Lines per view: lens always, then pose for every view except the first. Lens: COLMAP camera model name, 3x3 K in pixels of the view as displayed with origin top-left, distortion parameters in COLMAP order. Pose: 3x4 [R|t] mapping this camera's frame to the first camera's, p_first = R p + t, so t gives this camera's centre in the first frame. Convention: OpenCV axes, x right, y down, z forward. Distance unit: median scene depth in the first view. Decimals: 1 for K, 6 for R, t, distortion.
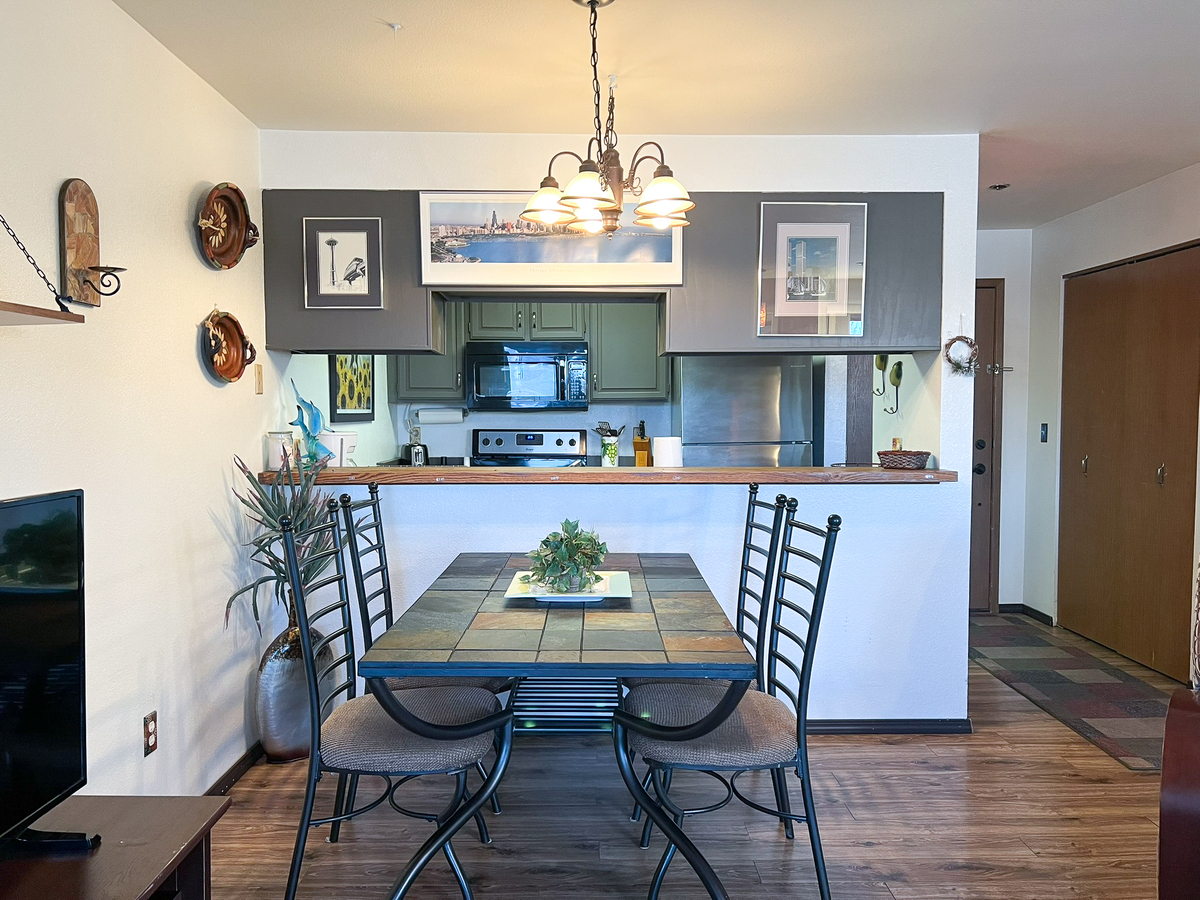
lens RADIAL K [[902.5, 0, 600.0], [0, 902.5, 450.0], [0, 0, 1]] dist [0.077415, -0.107825]
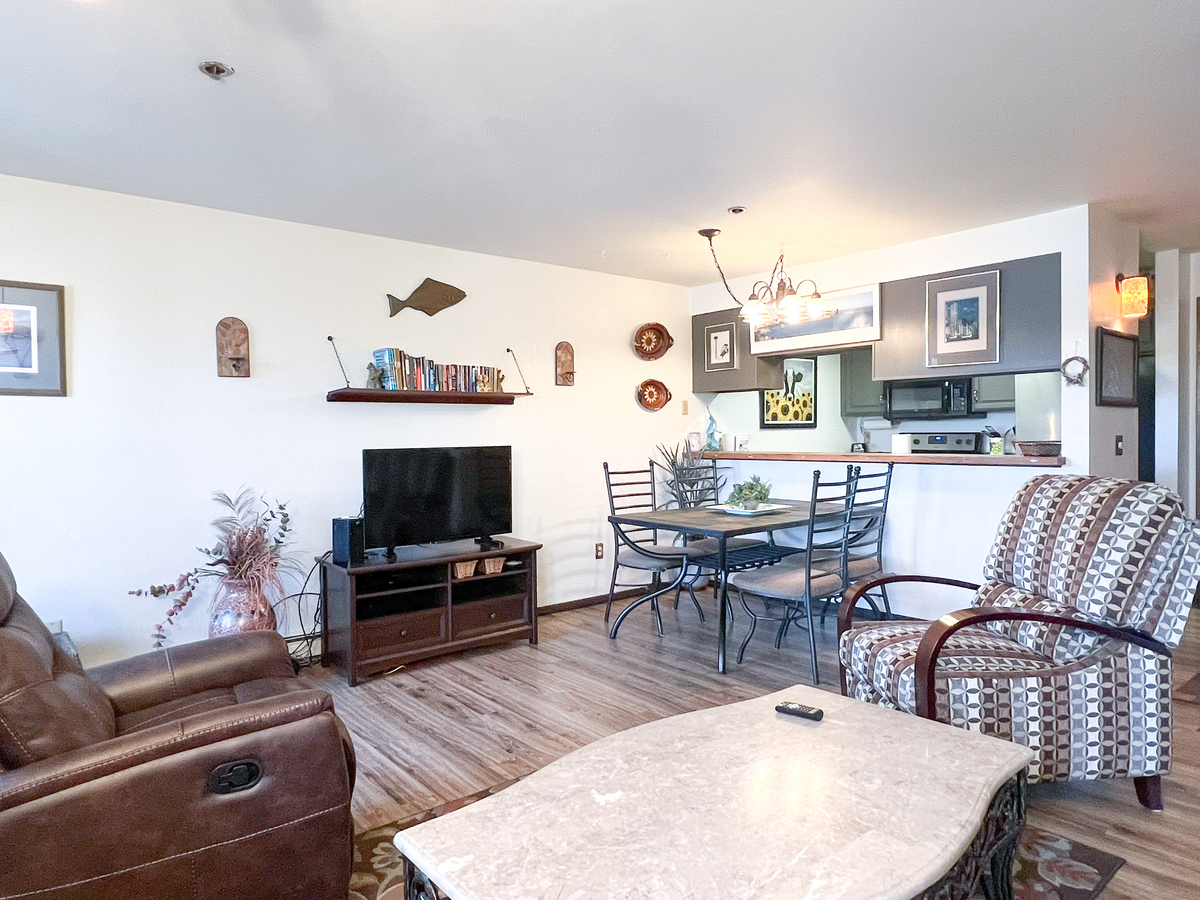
lens RADIAL K [[743.6, 0, 600.0], [0, 743.6, 450.0], [0, 0, 1]] dist [-0.005144, -0.002152]
pose [[0.632800, 0.009554, -0.774257, 0.800481], [-0.017187, 0.999851, -0.001710, 0.024812], [0.774125, 0.014389, 0.632869, -0.220984]]
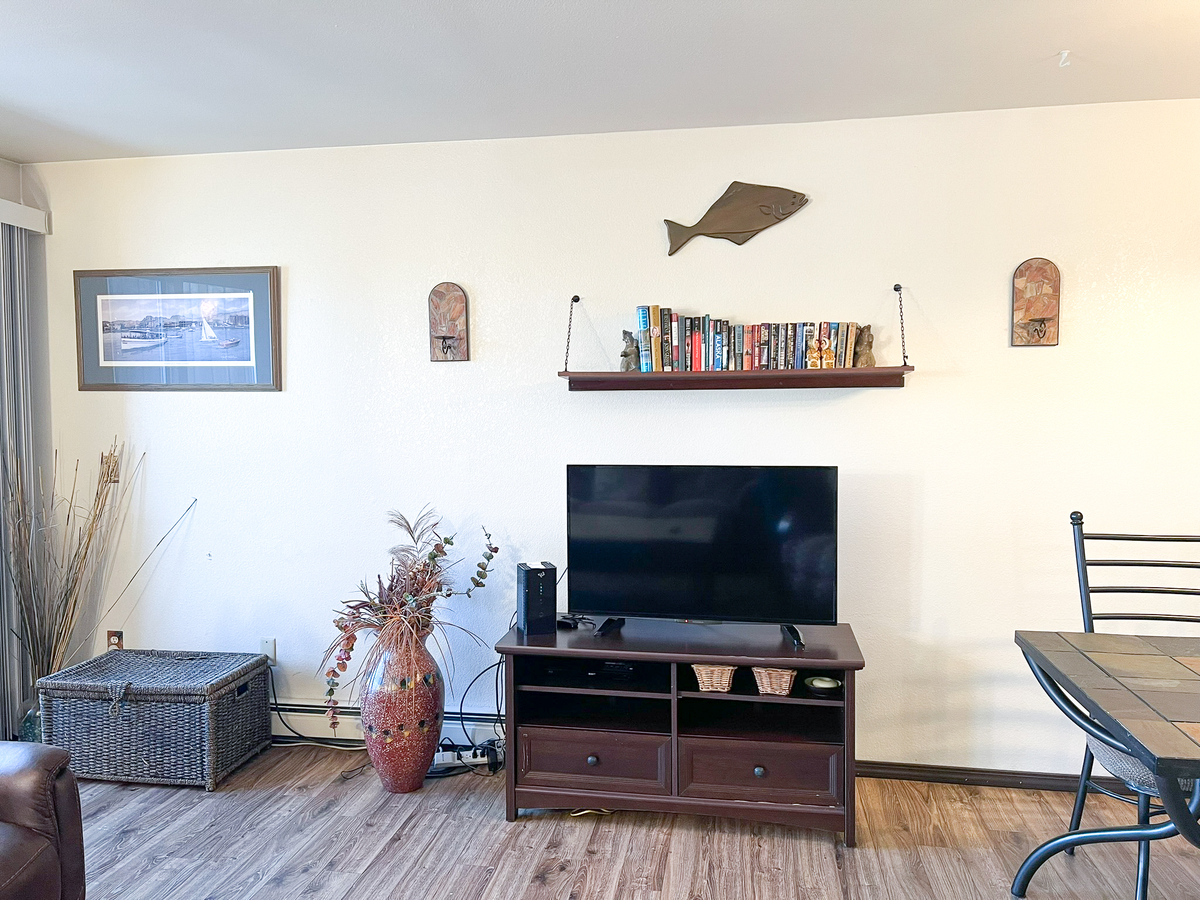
lens RADIAL K [[902.5, 0, 600.0], [0, 902.5, 450.0], [0, 0, 1]] dist [0.077415, -0.107825]
pose [[-0.177108, 0.045819, -0.983124, 0.592915], [-0.034786, 0.998000, 0.052779, -0.033399], [0.983577, 0.043546, -0.175160, 0.382183]]
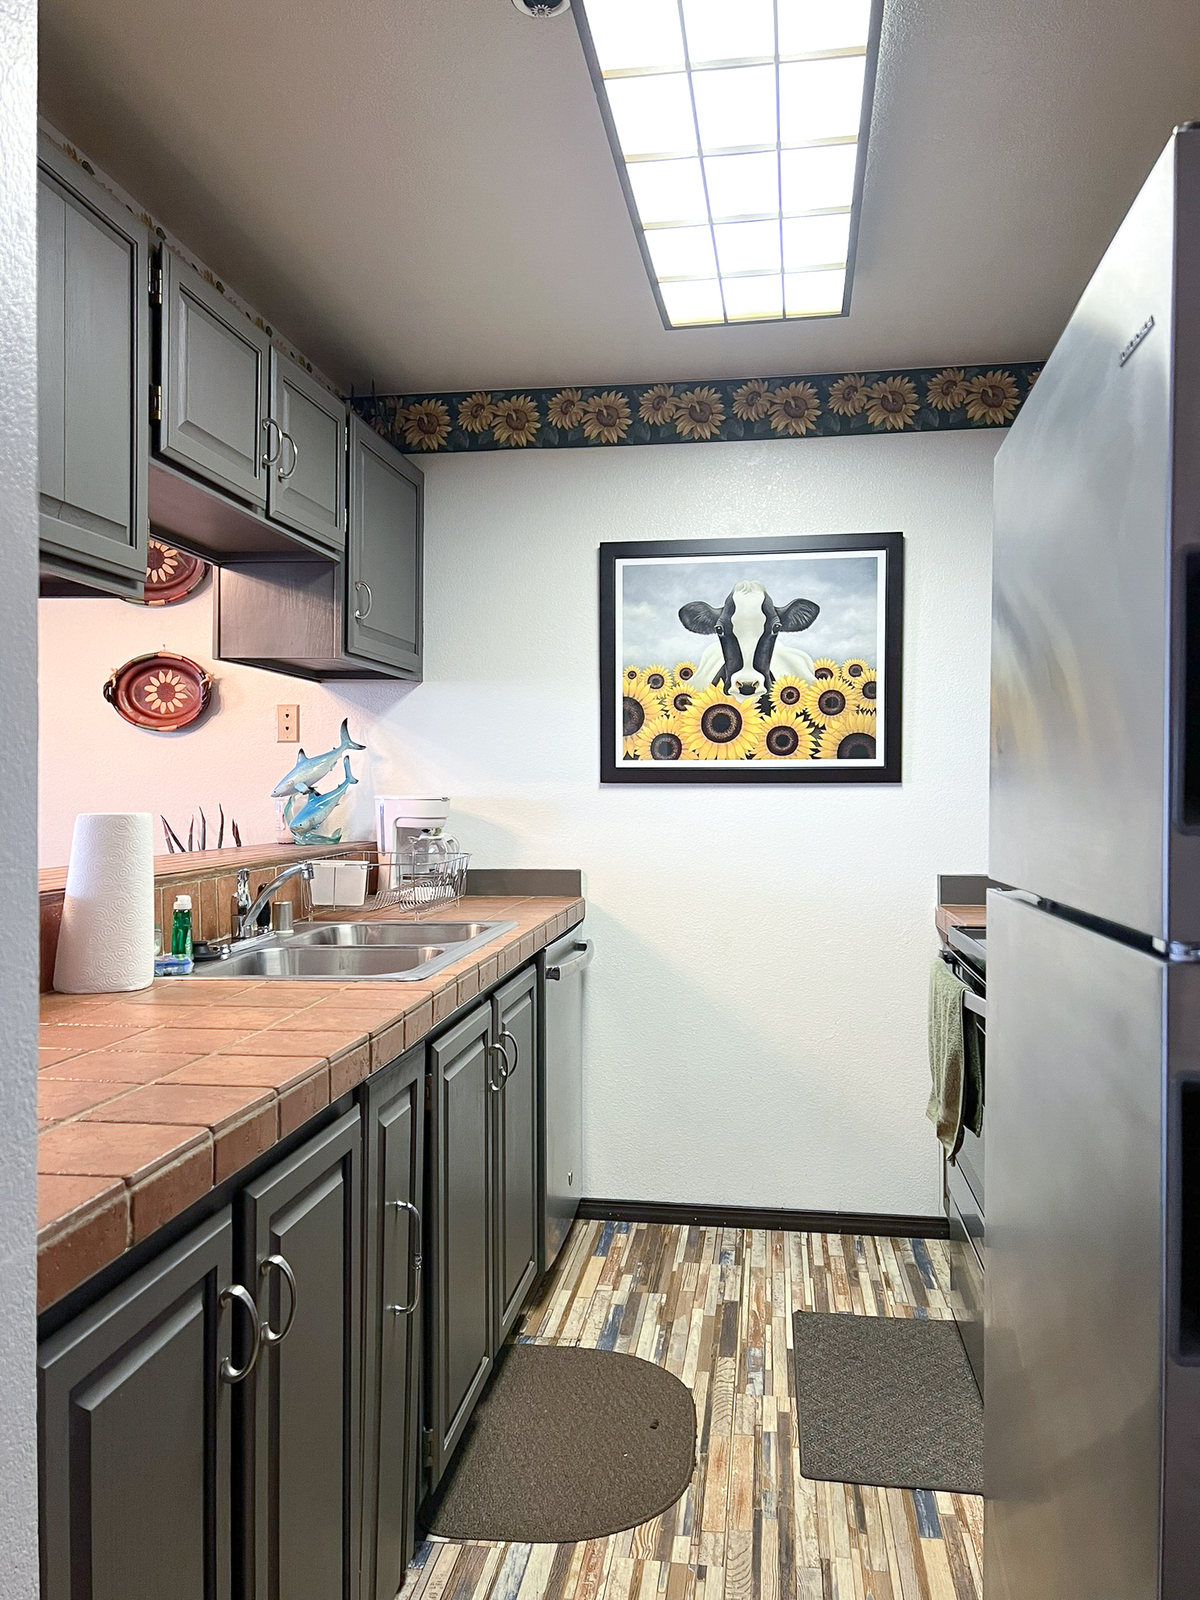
lens RADIAL K [[1203.4, 0, 600.0], [0, 1203.4, 800.0], [0, 0, 1]] dist [0.077415, -0.107825]
pose [[-0.153595, 0.013131, -0.988047, 0.596015], [-0.042069, 0.998918, 0.019816, -0.043021], [0.987238, 0.044610, -0.152877, 1.392849]]
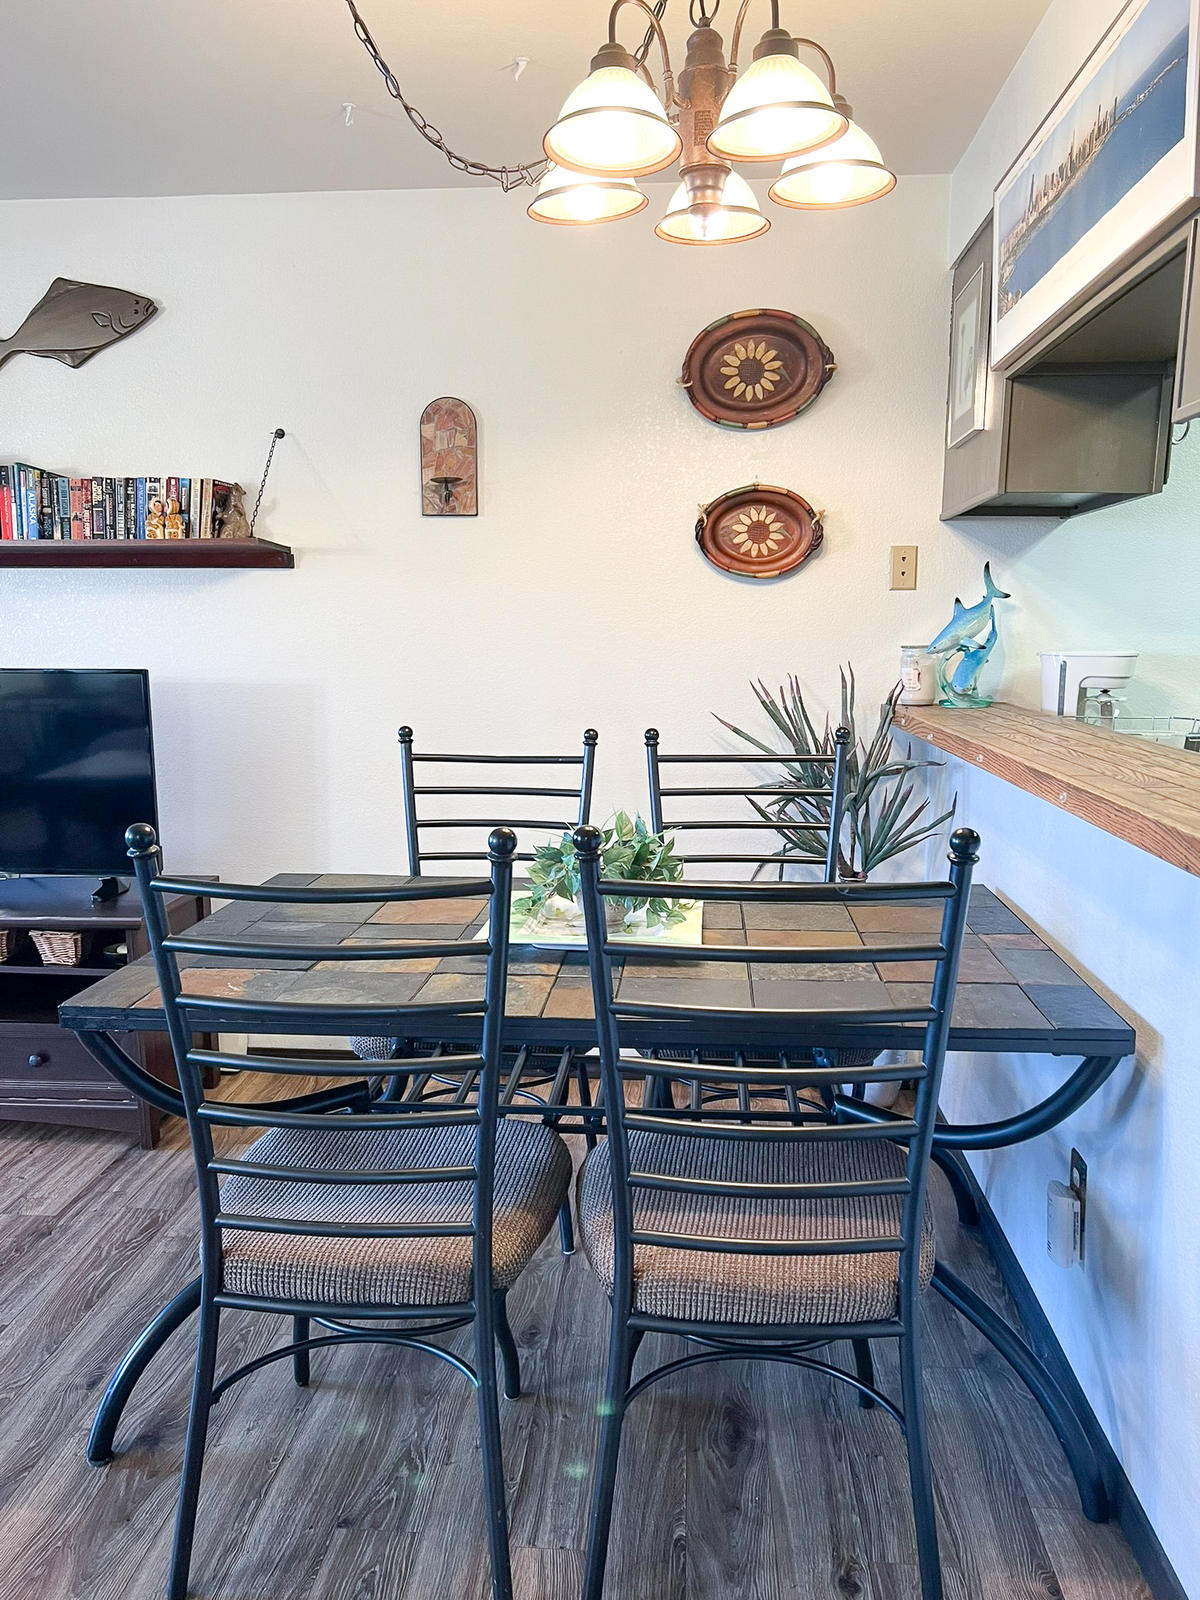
lens RADIAL K [[1203.4, 0, 600.0], [0, 1203.4, 800.0], [0, 0, 1]] dist [0.077415, -0.107825]
pose [[-0.092609, 0.149609, -0.984399, 0.556328], [-0.040586, 0.987259, 0.153862, -0.035583], [0.994875, 0.054202, -0.085357, 0.839683]]
